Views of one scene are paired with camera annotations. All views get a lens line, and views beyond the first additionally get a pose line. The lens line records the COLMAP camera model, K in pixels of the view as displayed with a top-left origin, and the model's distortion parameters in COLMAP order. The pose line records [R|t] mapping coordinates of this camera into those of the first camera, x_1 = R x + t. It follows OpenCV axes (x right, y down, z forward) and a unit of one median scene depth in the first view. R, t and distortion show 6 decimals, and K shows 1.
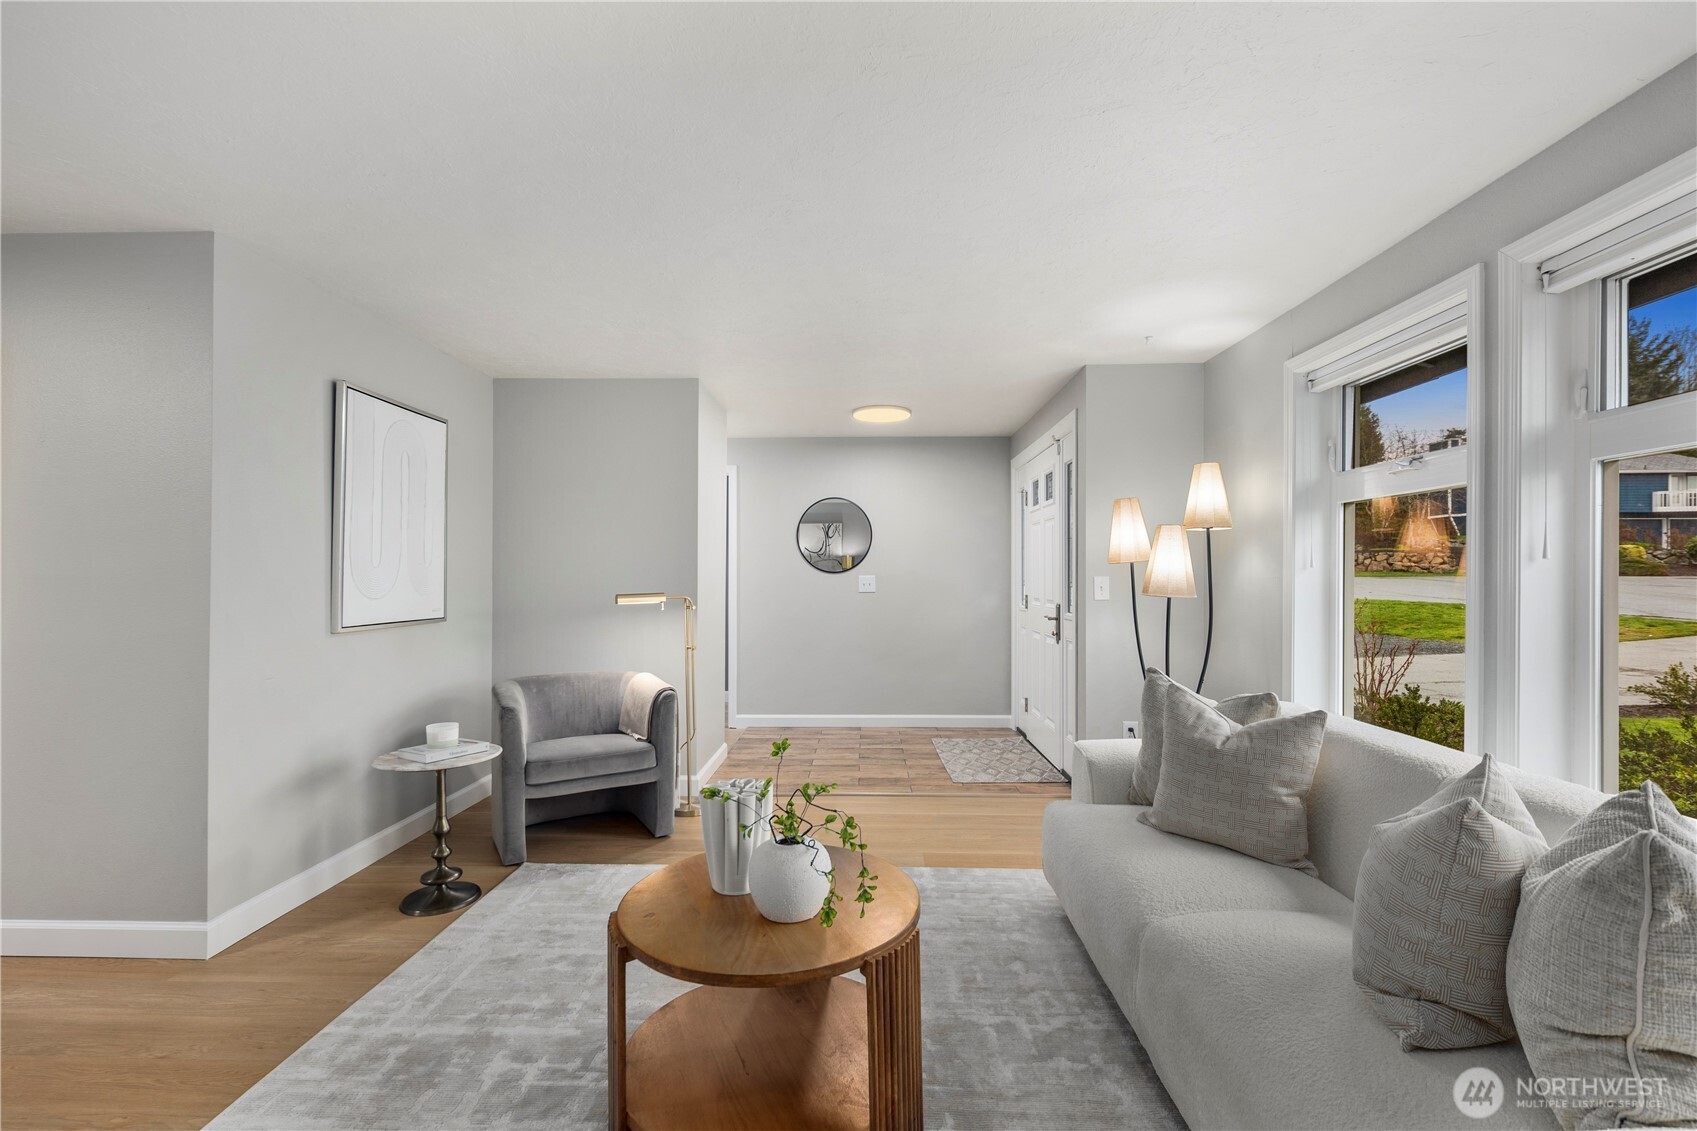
lens RADIAL K [[745.2, 0, 845.8], [0, 745.2, 572.3], [0, 0, 1]] dist [0.001763, 0.000044]
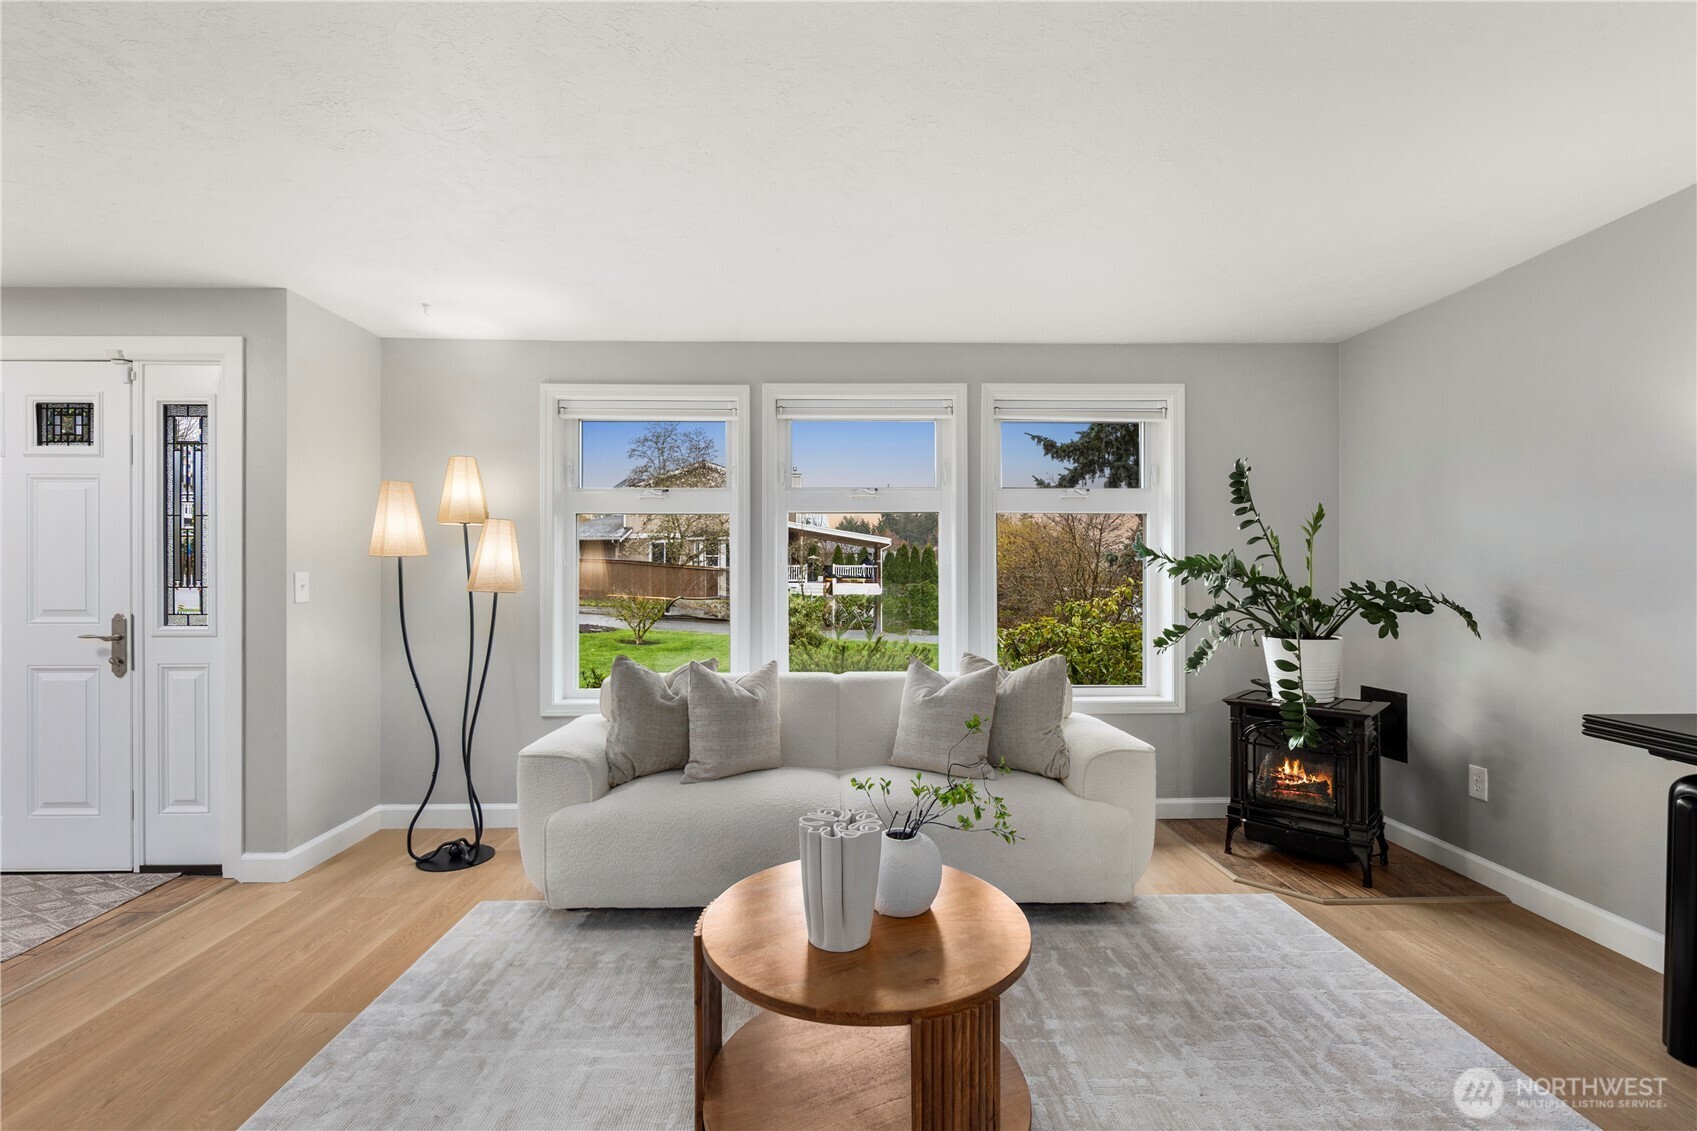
lens RADIAL K [[738.6, 0, 846.6], [0, 738.6, 576.3], [0, 0, 1]] dist [0.000074, -0.000139]
pose [[-0.053059, -0.000985, 0.998591, -0.565248], [-0.005261, 0.999986, 0.000707, 0.007605], [-0.998578, -0.005216, -0.053063, 0.600251]]
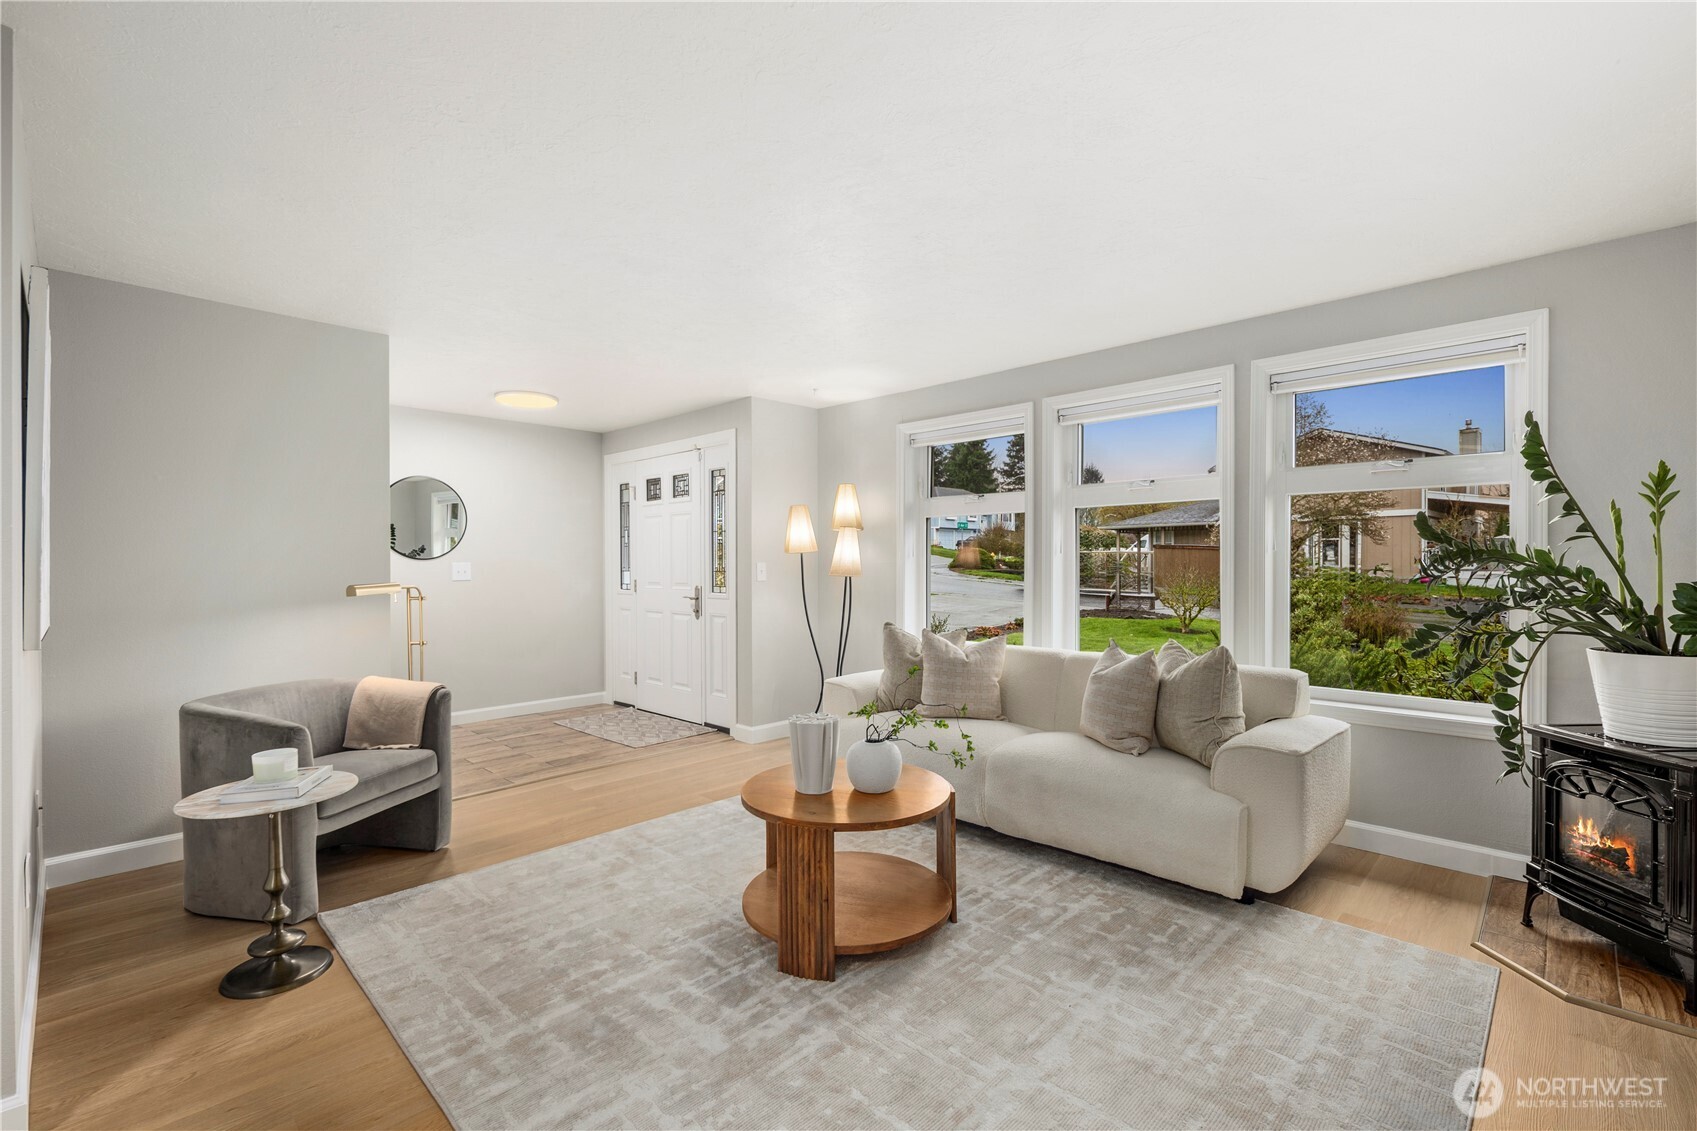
lens RADIAL K [[745.2, 0, 845.8], [0, 745.2, 572.3], [0, 0, 1]] dist [0.001763, 0.000044]
pose [[0.675161, -0.010870, 0.737590, -0.641793], [-0.001253, 0.999873, 0.015882, 0.001333], [-0.737669, -0.011647, 0.675062, 0.025275]]
